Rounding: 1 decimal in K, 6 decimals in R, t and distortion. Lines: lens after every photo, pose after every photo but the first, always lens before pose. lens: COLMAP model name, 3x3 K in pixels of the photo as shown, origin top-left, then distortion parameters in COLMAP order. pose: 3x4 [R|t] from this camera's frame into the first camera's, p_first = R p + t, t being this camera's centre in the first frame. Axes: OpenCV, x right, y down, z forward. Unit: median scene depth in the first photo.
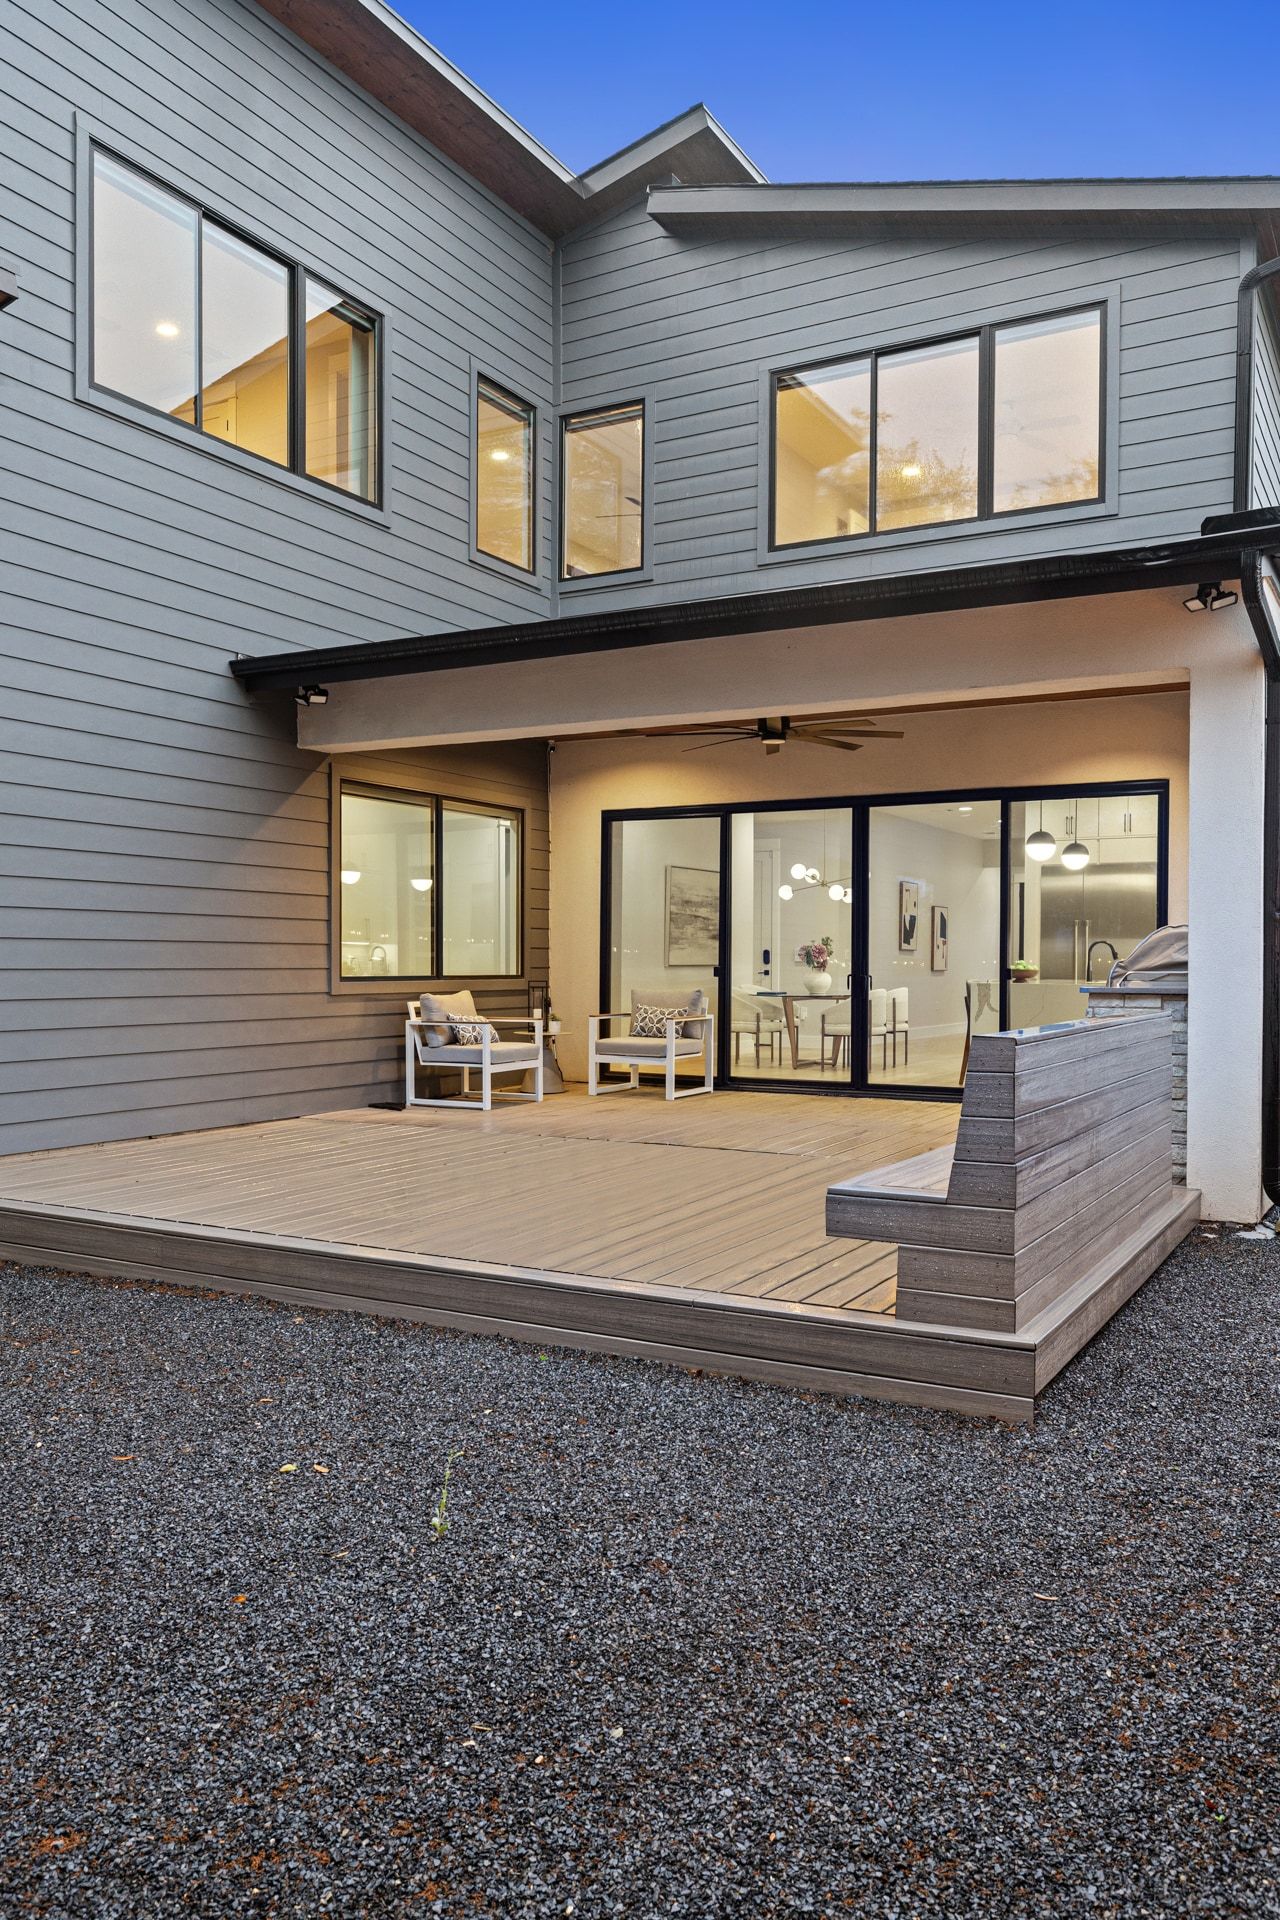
lens RADIAL K [[1423.7, 0, 640.0], [0, 1423.7, 960.0], [0, 0, 1]] dist [-0.000859, 0.000760]
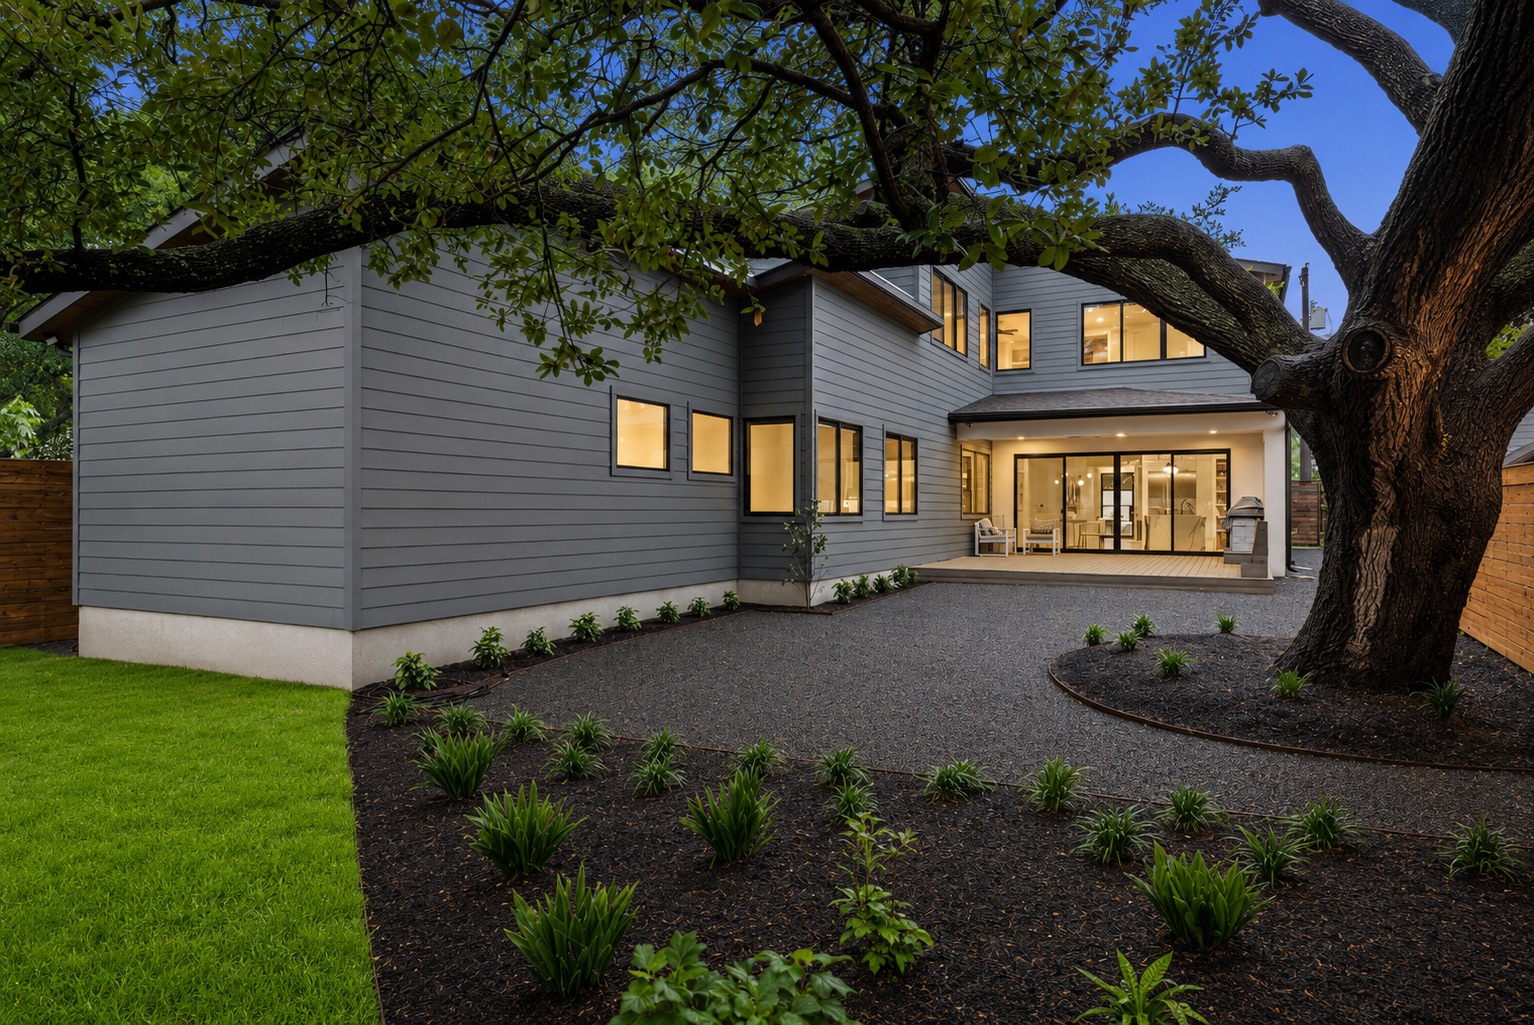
lens RADIAL K [[891.2, 0, 767.0], [0, 891.2, 512.5], [0, 0, 1]] dist [0.000171, 0.001806]
pose [[0.999569, -0.002911, 0.029200, -0.627864], [0.002805, 0.999989, 0.003640, 0.001259], [-0.029210, -0.003556, 0.999567, -0.824702]]
